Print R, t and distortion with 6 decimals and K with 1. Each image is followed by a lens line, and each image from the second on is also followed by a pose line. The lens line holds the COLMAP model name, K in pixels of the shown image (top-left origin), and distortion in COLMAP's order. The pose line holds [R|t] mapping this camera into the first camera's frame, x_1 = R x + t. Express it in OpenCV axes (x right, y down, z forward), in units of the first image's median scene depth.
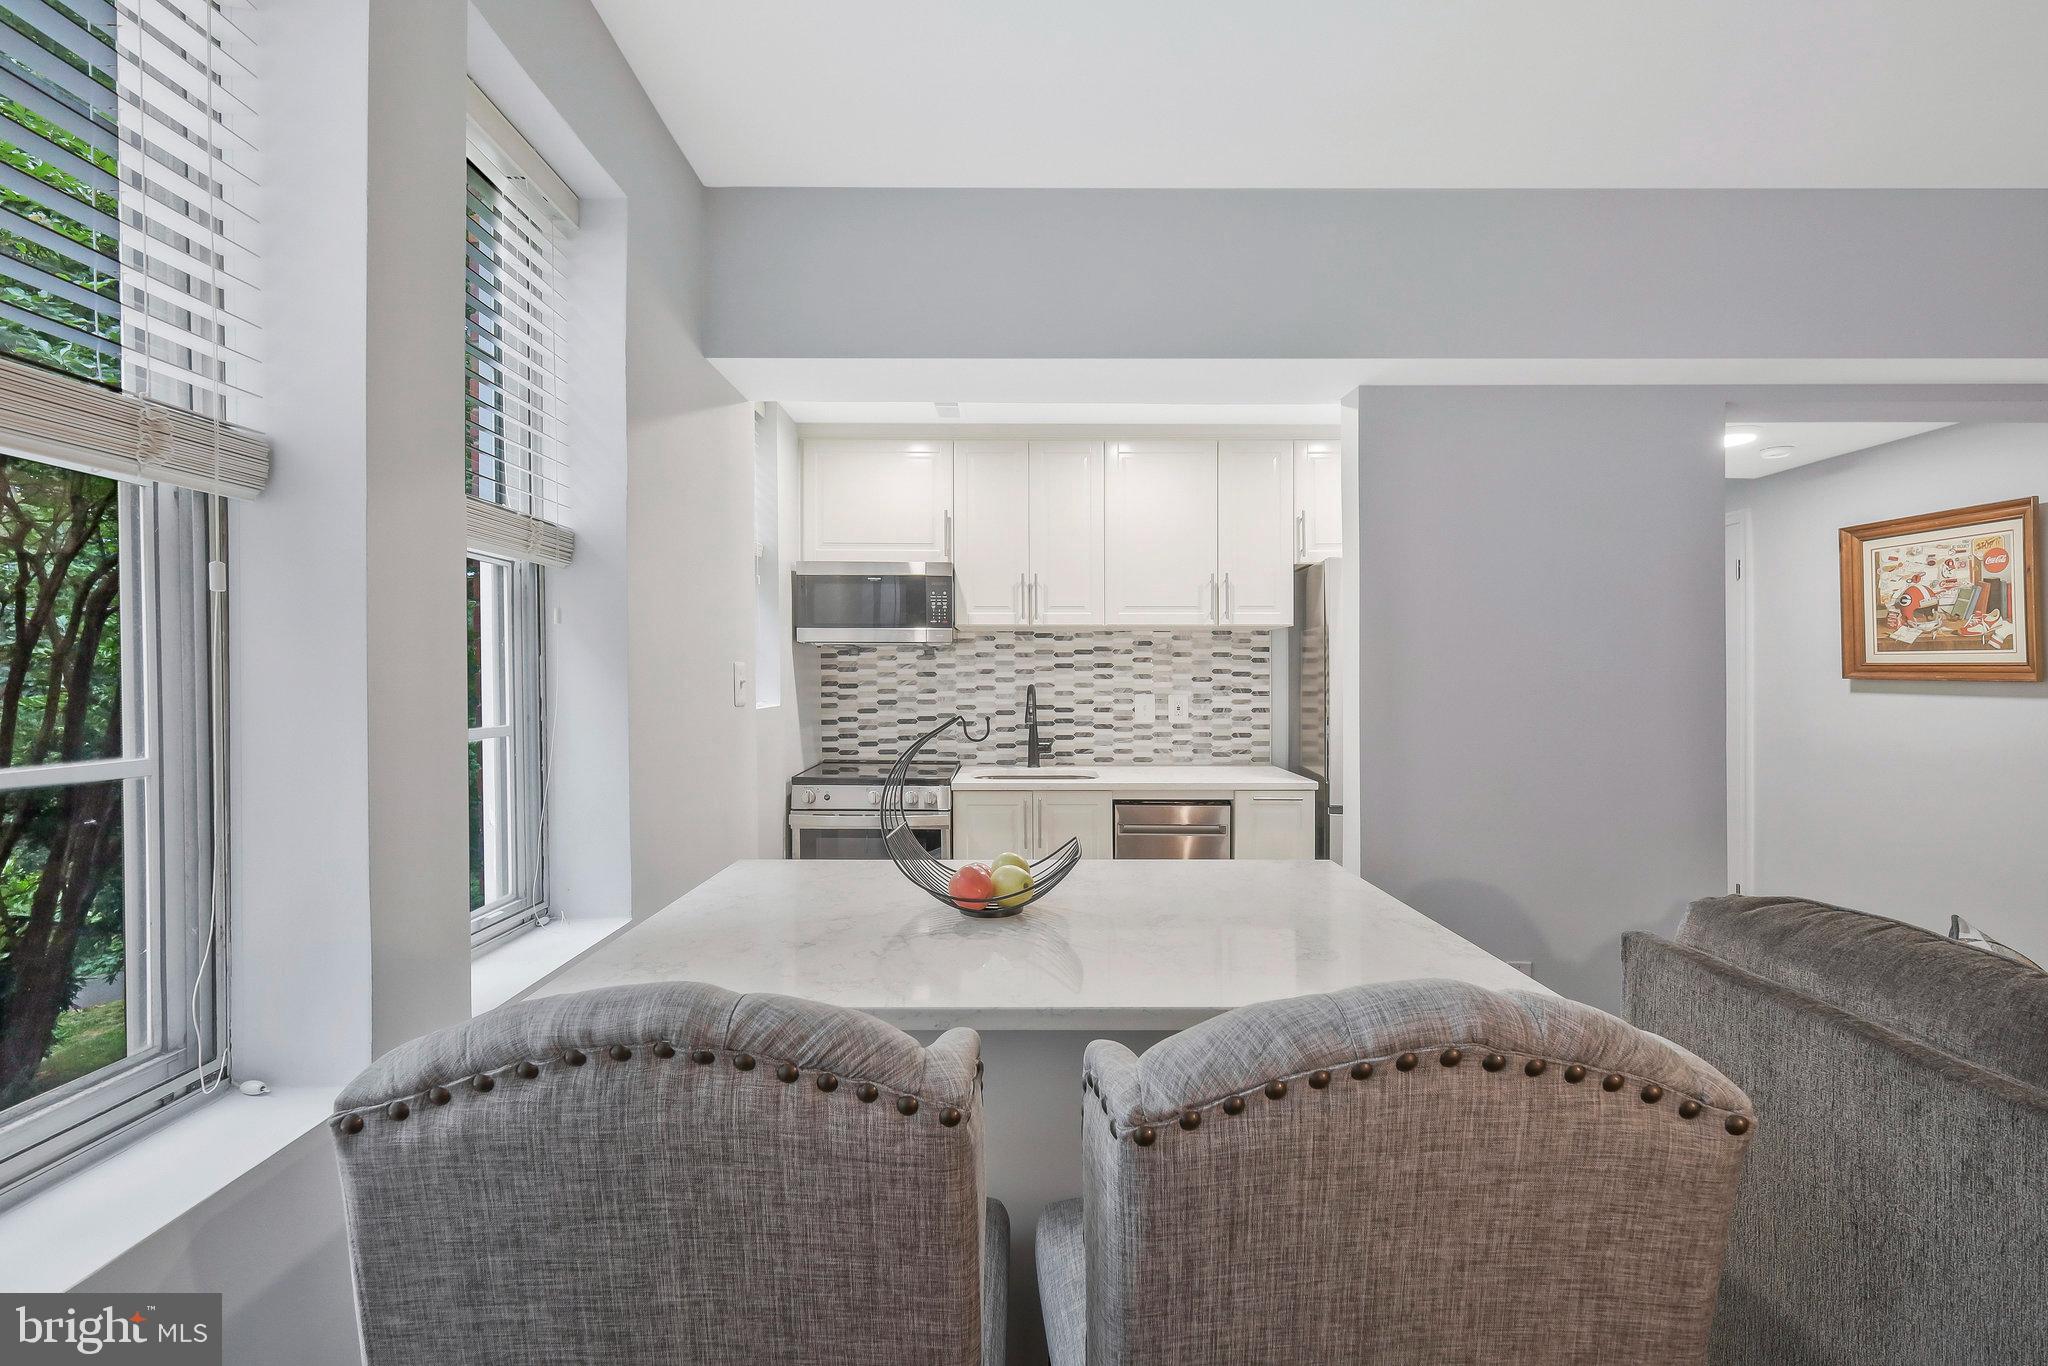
lens RADIAL K [[903.8, 0, 1021.6], [0, 903.8, 673.2], [0, 0, 1]] dist [0.001630, -0.000061]
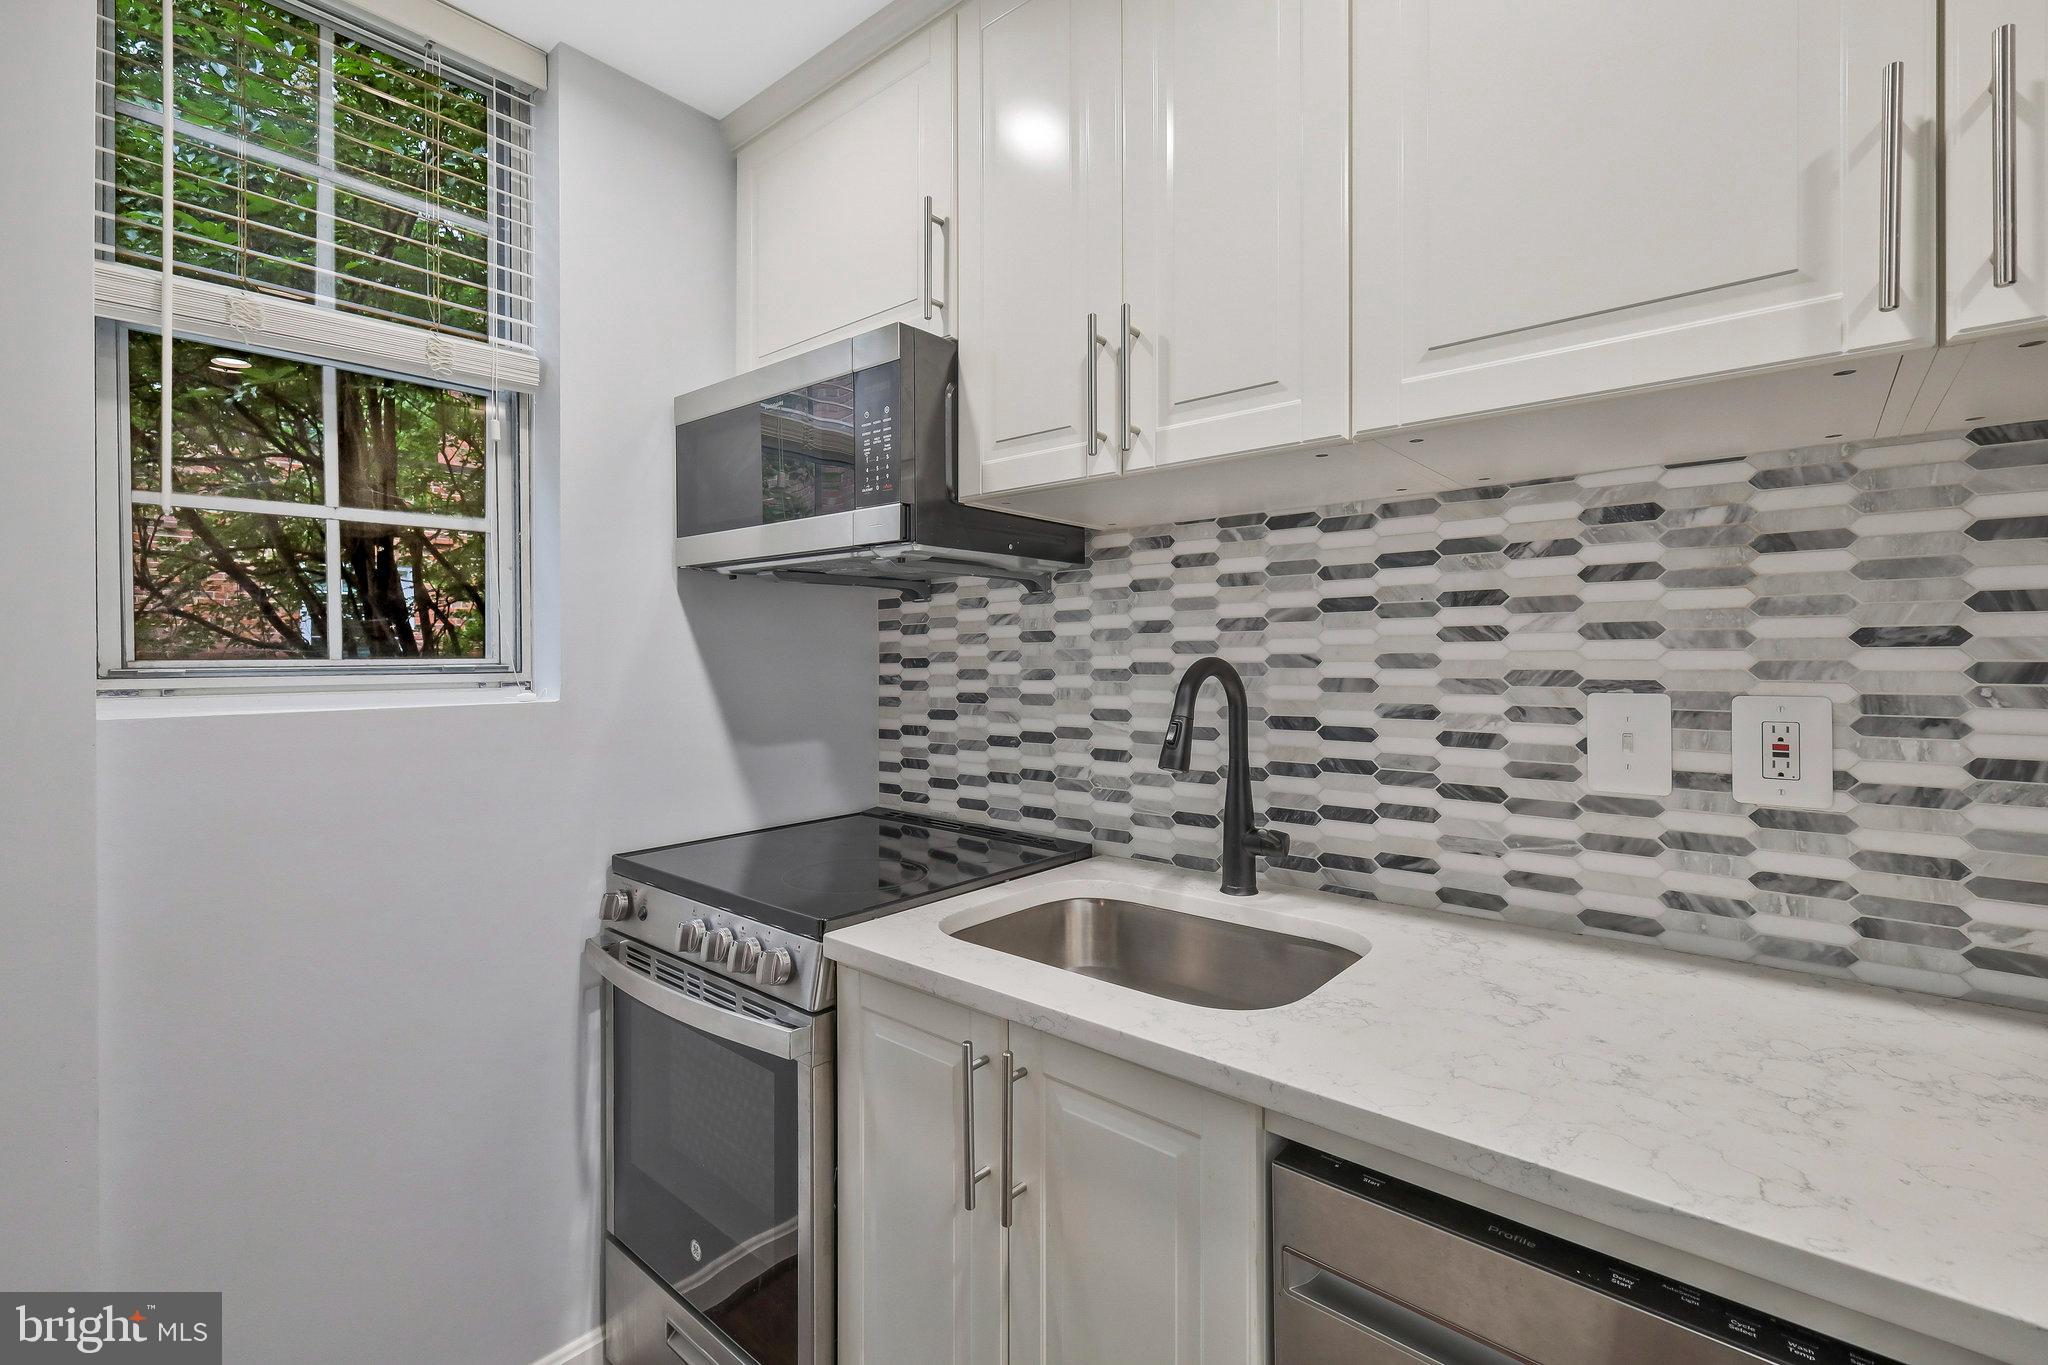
lens RADIAL K [[902.3, 0, 1030.1], [0, 902.3, 664.7], [0, 0, 1]] dist [-0.000530, -0.000077]
pose [[0.763397, 0.002078, -0.645926, 0.179663], [0.000898, 0.999990, 0.004278, 0.013317], [0.645929, -0.003846, 0.763388, 0.677842]]
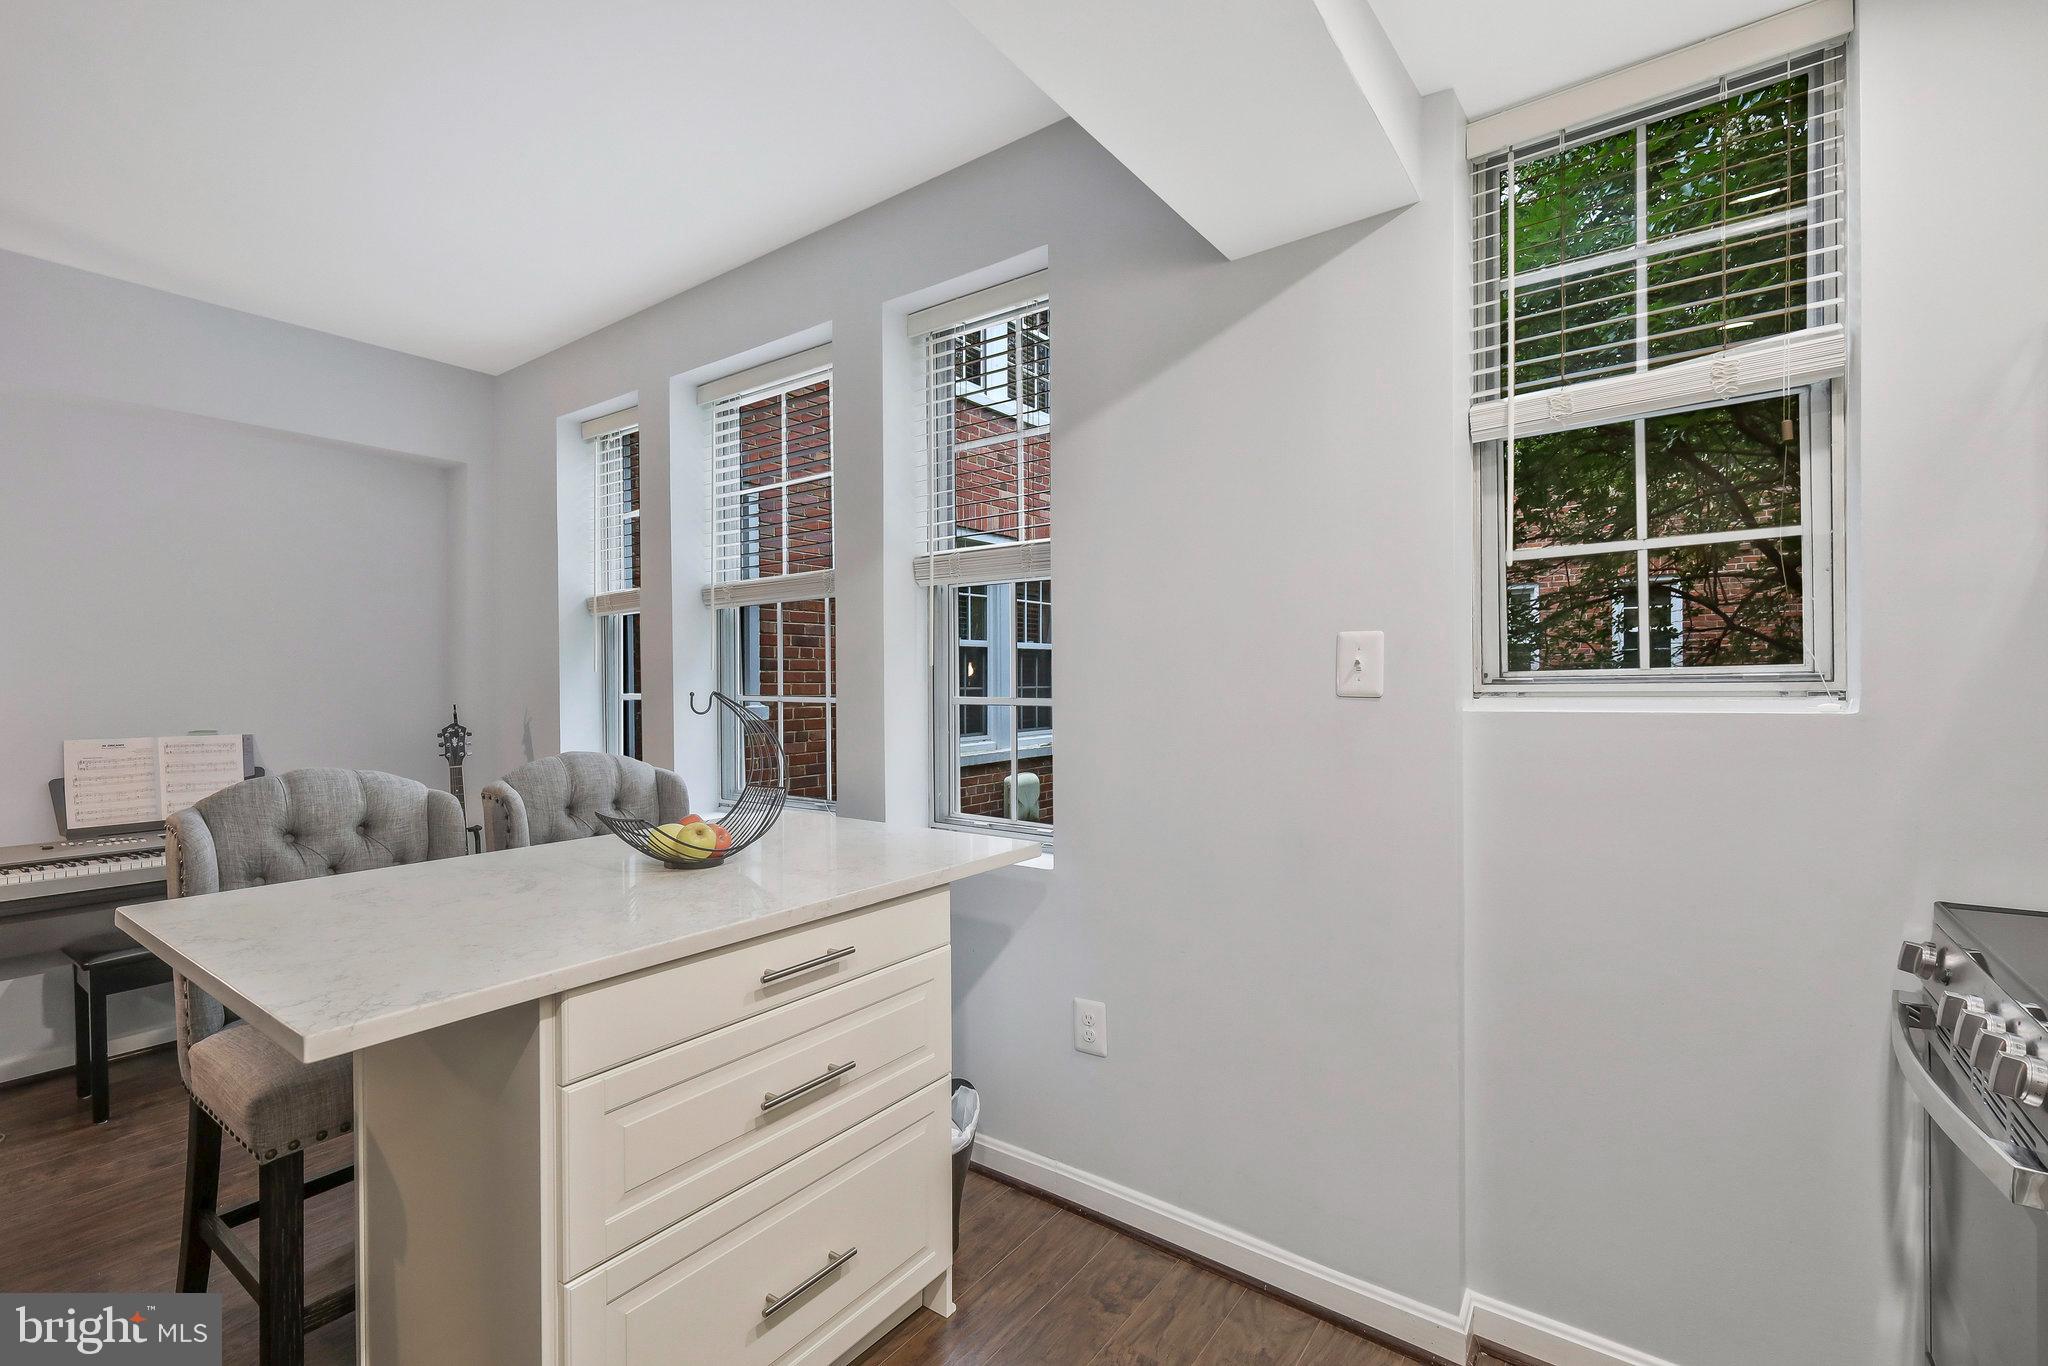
lens RADIAL K [[904.0, 0, 1024.0], [0, 904.0, 683.0], [0, 0, 1]] dist [0.003210, 0.000097]
pose [[-0.585155, 0.011101, -0.810845, 0.254187], [0.010179, 0.999928, 0.006344, 0.013210], [0.810857, -0.004541, -0.585226, 0.798754]]
